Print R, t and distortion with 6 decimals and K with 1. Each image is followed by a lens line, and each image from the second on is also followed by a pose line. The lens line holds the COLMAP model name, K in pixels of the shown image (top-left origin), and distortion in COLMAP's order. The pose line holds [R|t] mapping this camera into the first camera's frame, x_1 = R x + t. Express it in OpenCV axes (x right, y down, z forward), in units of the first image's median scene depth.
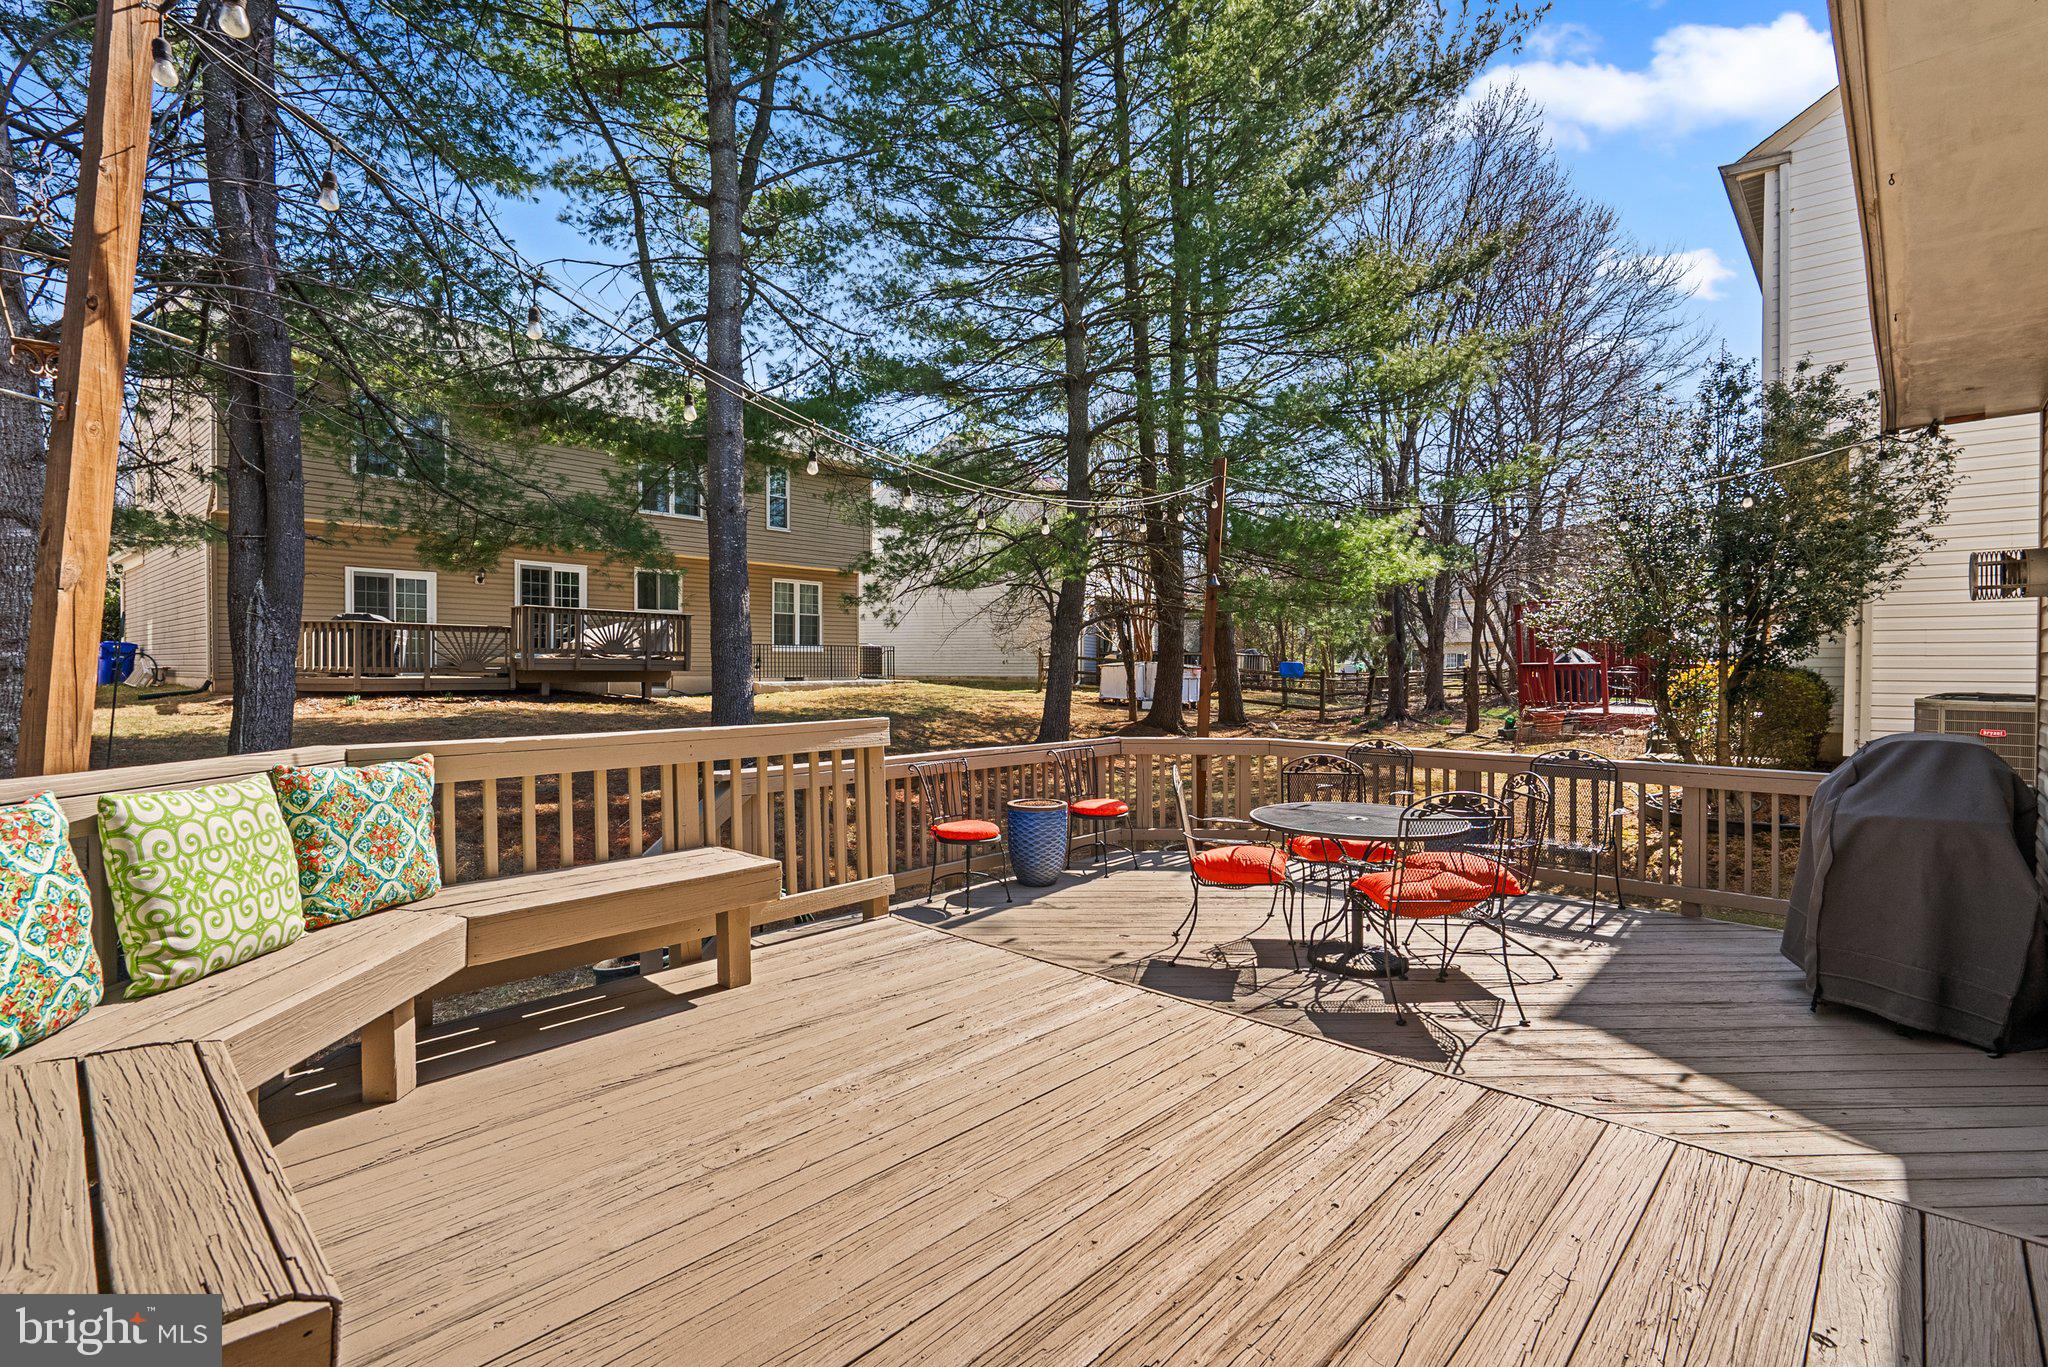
lens RADIAL K [[938.5, 0, 1030.2], [0, 938.5, 674.4], [0, 0, 1]] dist [-0.000596, -0.000137]
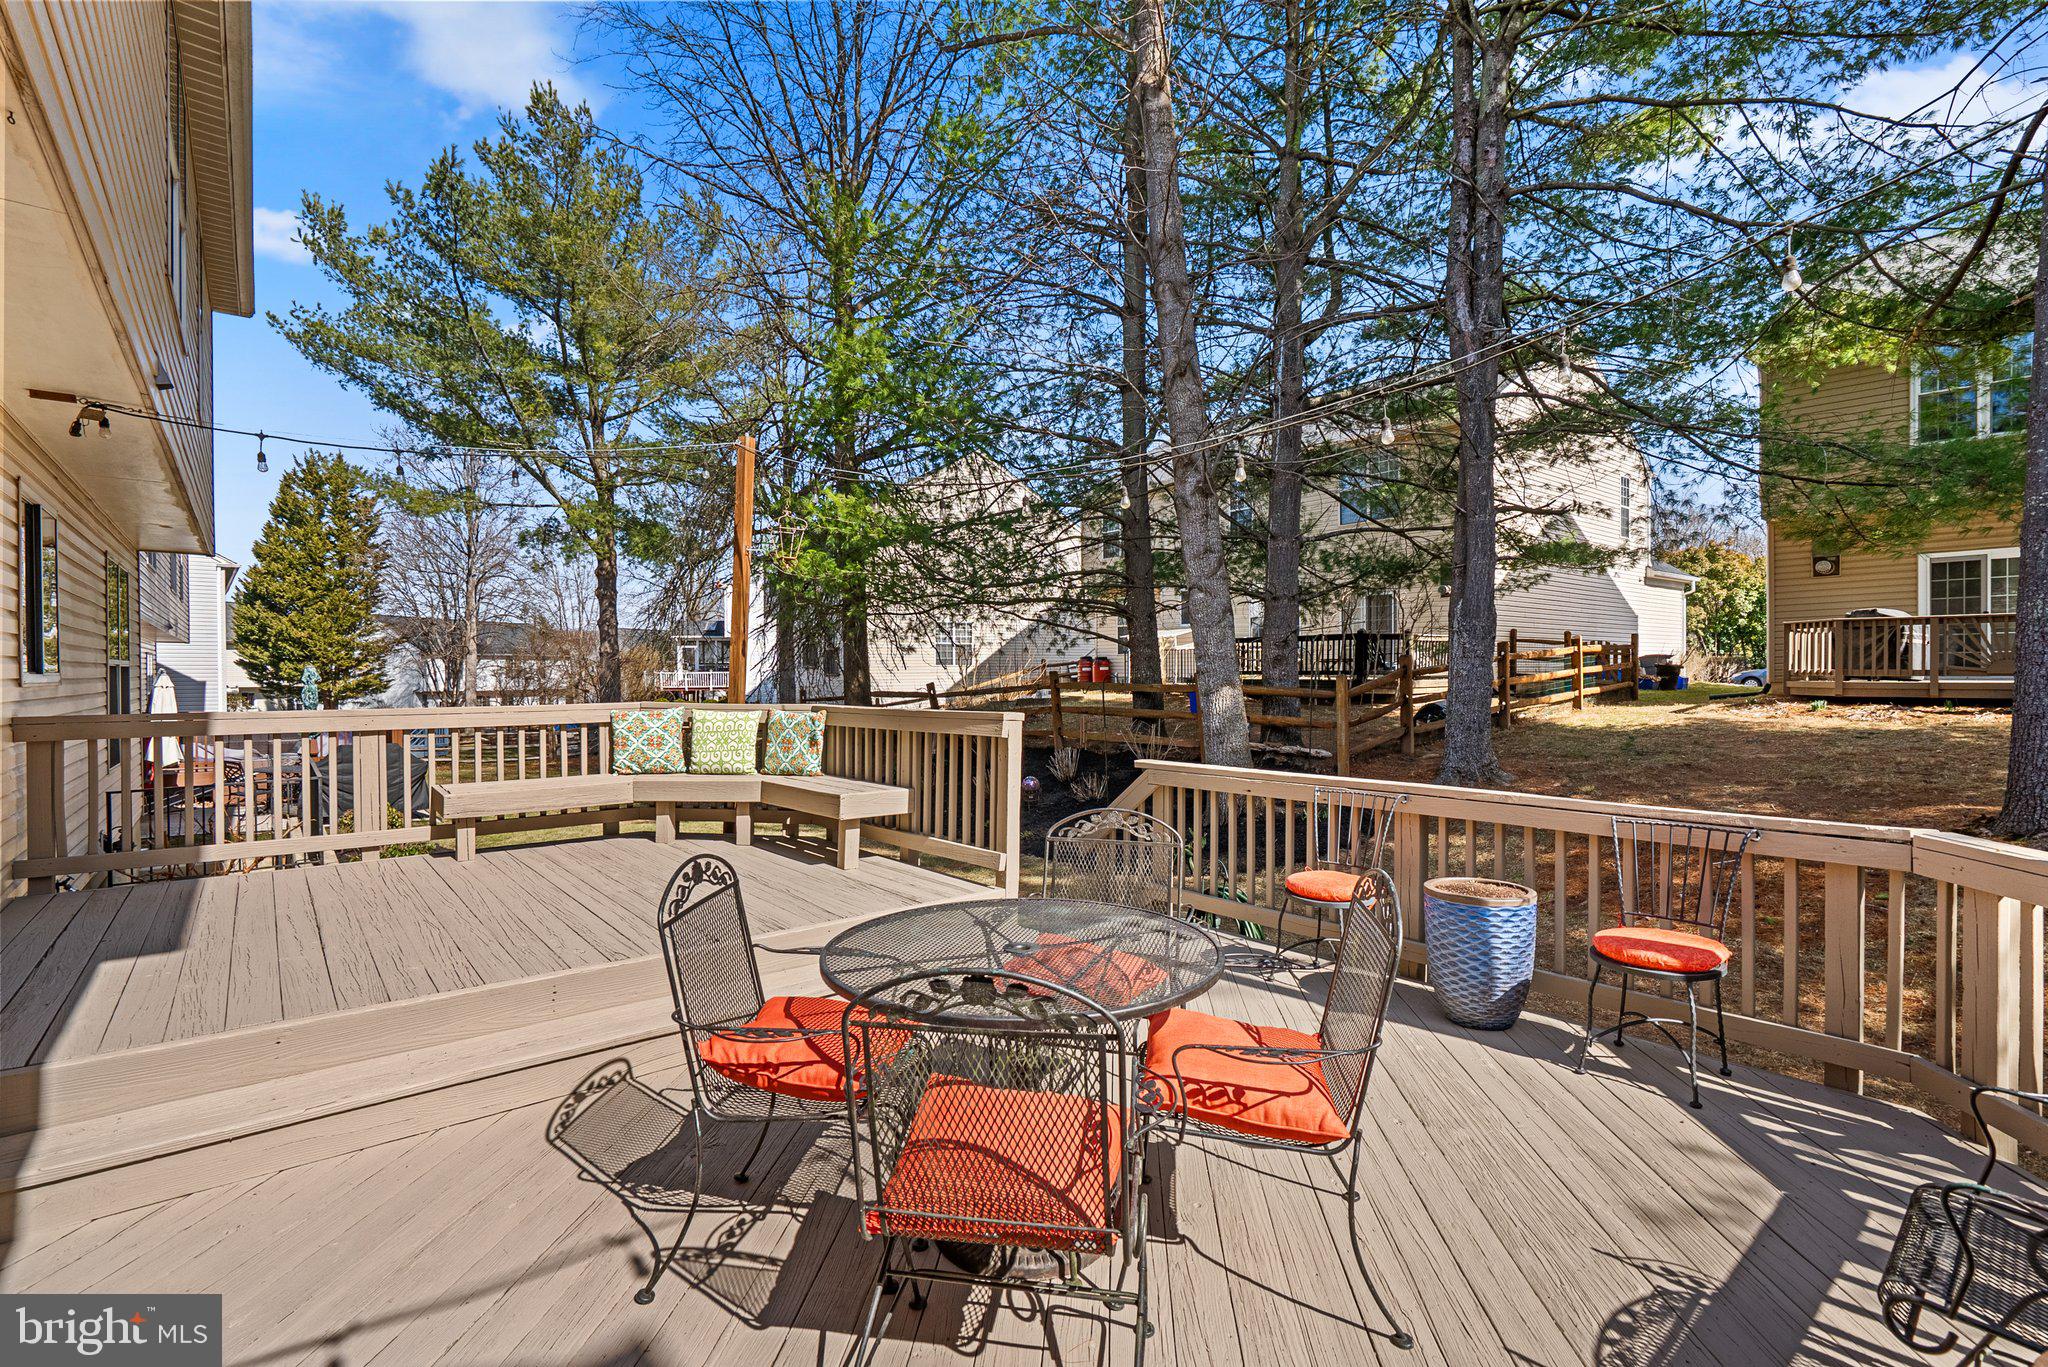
lens RADIAL K [[938.5, 0, 1030.2], [0, 938.5, 674.4], [0, 0, 1]] dist [-0.000596, -0.000137]
pose [[-0.126711, 0.000115, -0.991940, 0.861367], [-0.005814, 0.999983, 0.000859, -0.000330], [0.991923, 0.005876, -0.126708, 1.059560]]
